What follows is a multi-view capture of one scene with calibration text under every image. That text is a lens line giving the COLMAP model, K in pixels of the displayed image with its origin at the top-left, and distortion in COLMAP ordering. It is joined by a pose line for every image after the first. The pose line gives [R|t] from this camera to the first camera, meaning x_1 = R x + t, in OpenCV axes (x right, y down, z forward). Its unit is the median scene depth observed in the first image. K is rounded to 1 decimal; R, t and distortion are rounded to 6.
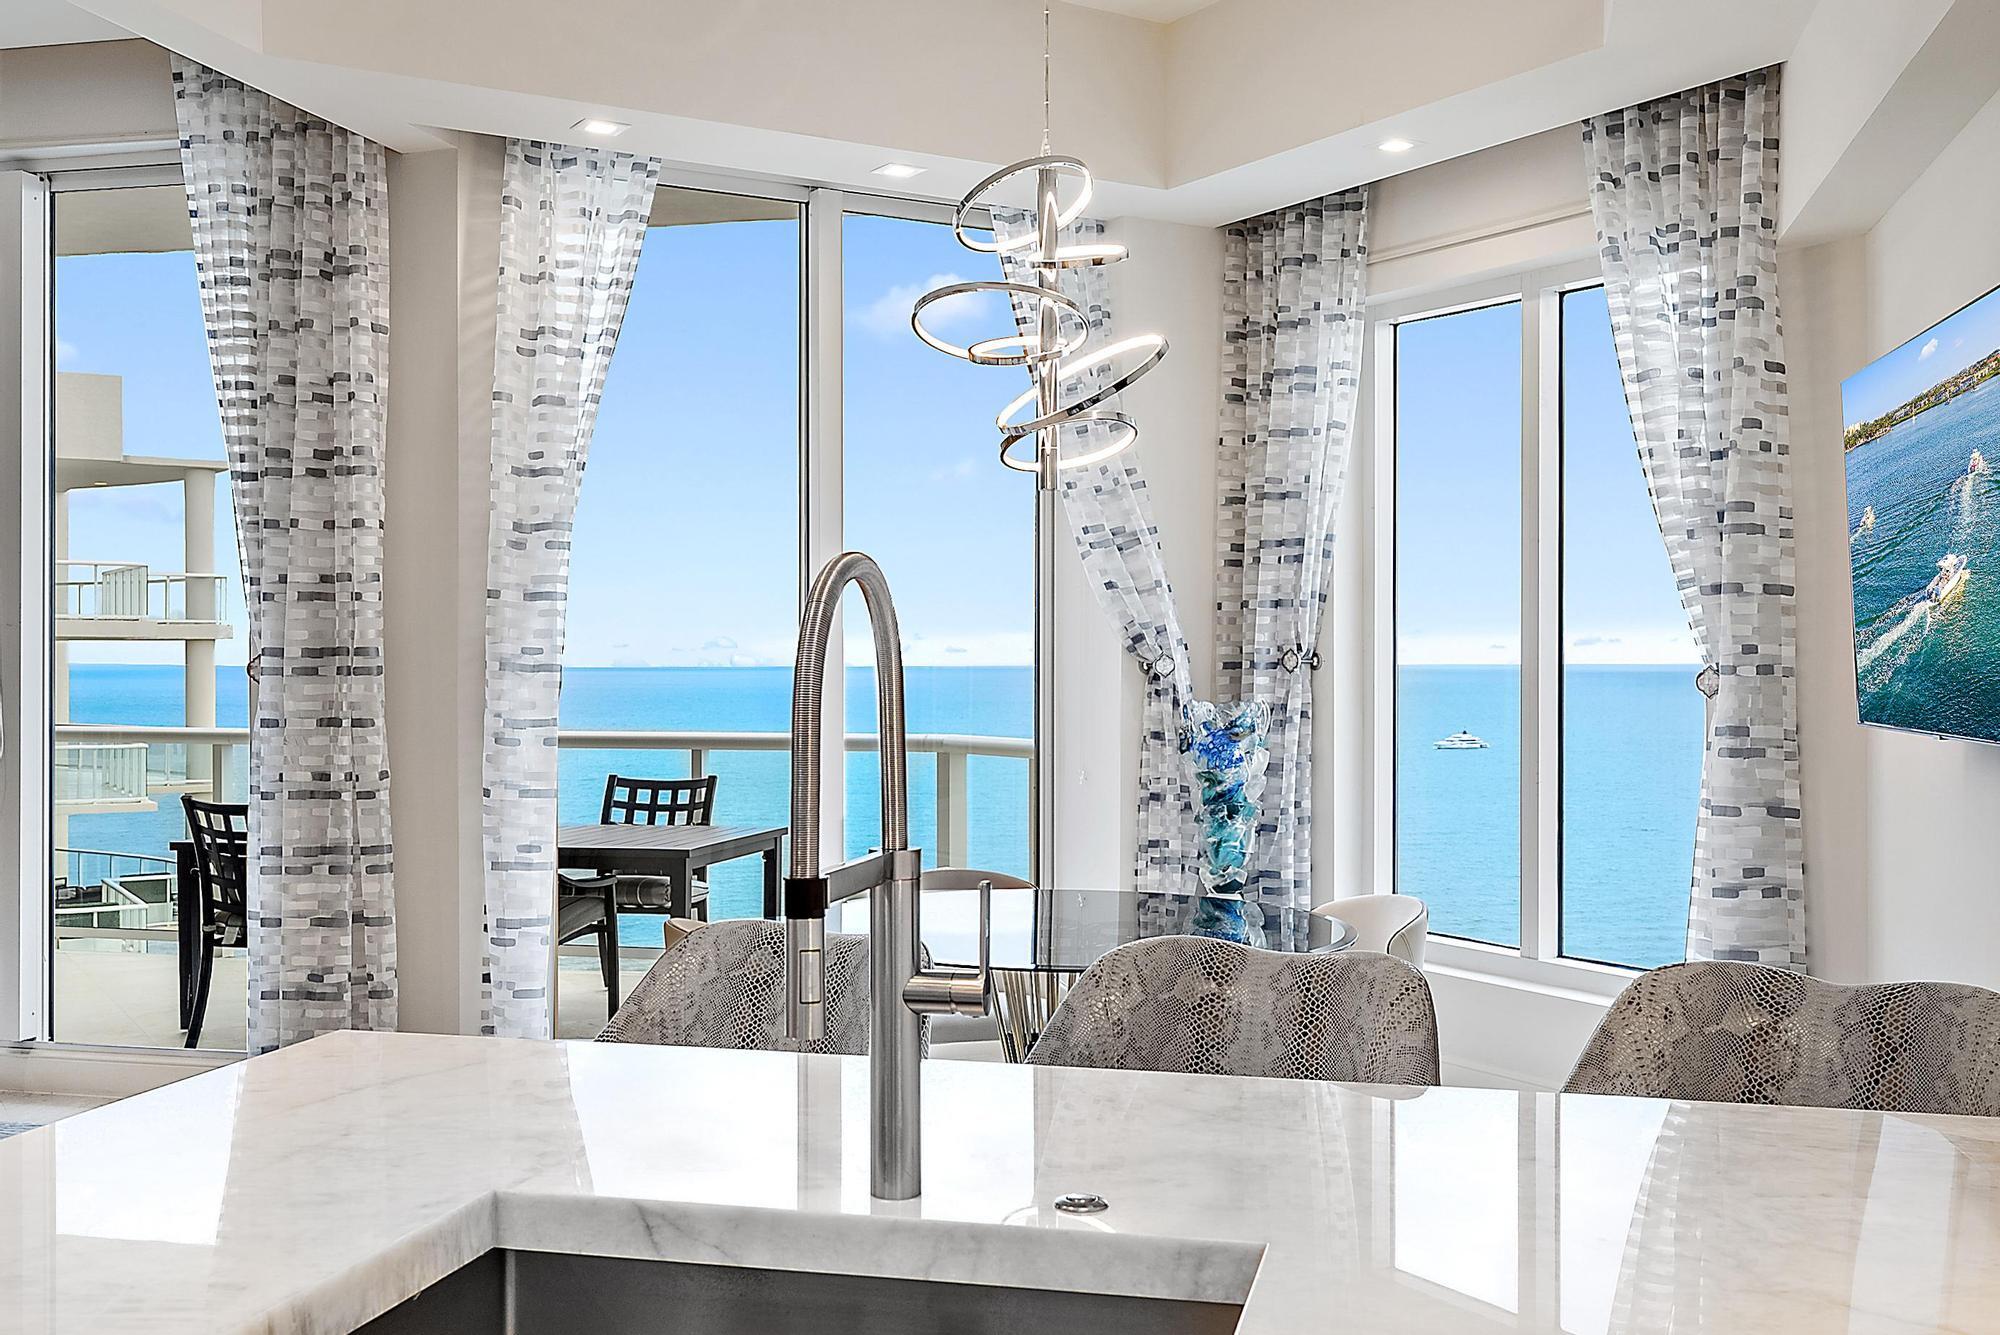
lens RADIAL K [[2025.6, 0, 1001.3], [0, 2025.6, 673.6], [0, 0, 1]] dist [-0.012104, 0.000000]
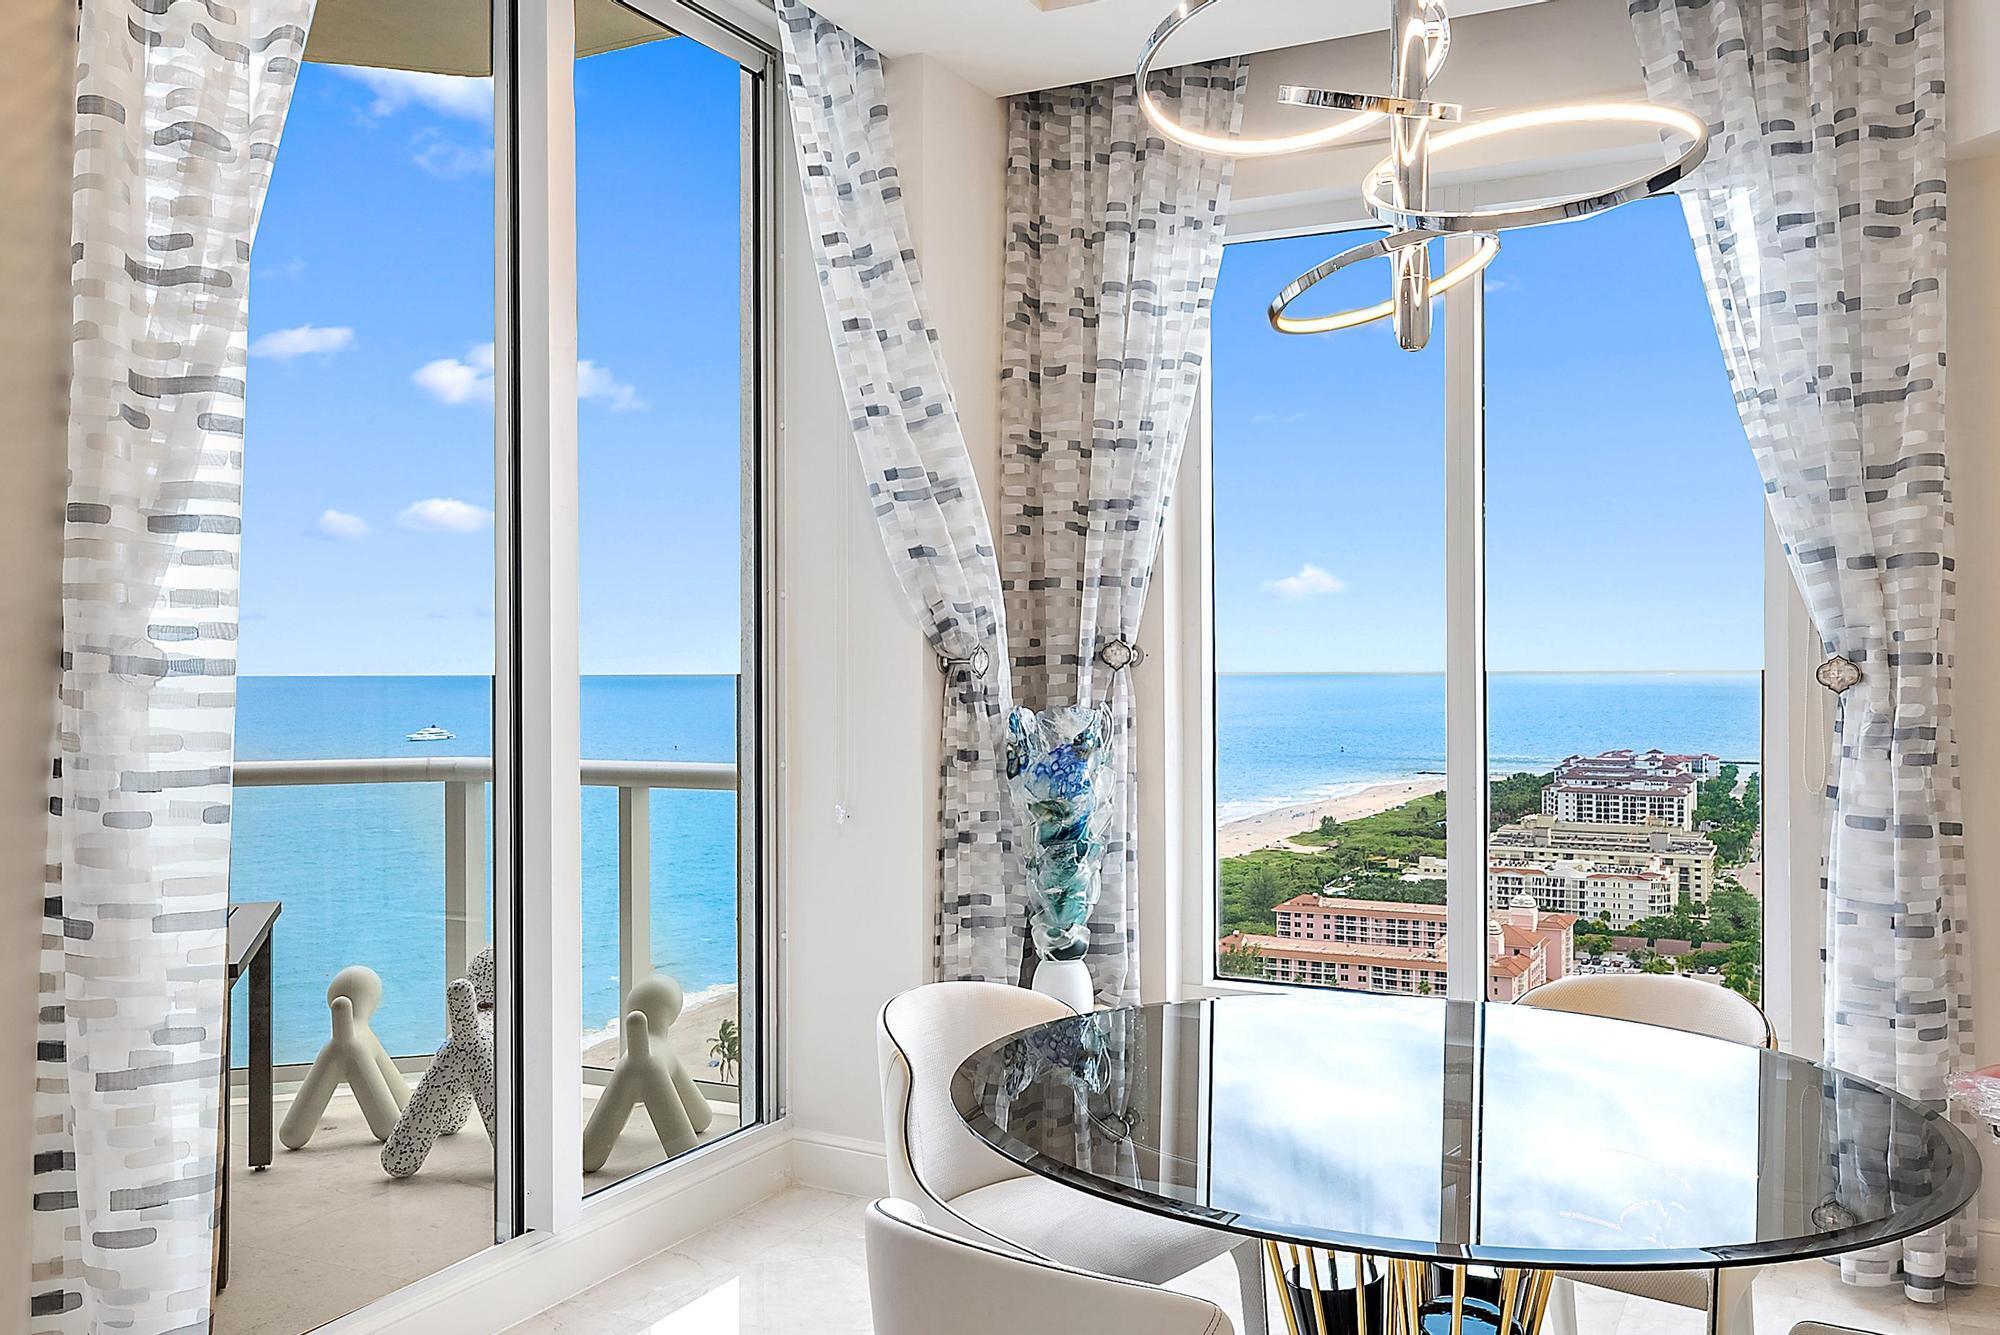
lens RADIAL K [[1660.6, 0, 999.4], [0, 1660.6, 659.0], [0, 0, 1]] dist [0.000383, 0.009877]
pose [[0.850050, -0.003151, 0.526693, -0.238404], [0.008668, 0.999930, -0.008007, 0.000133], [-0.526631, 0.011372, 0.850018, 0.476950]]
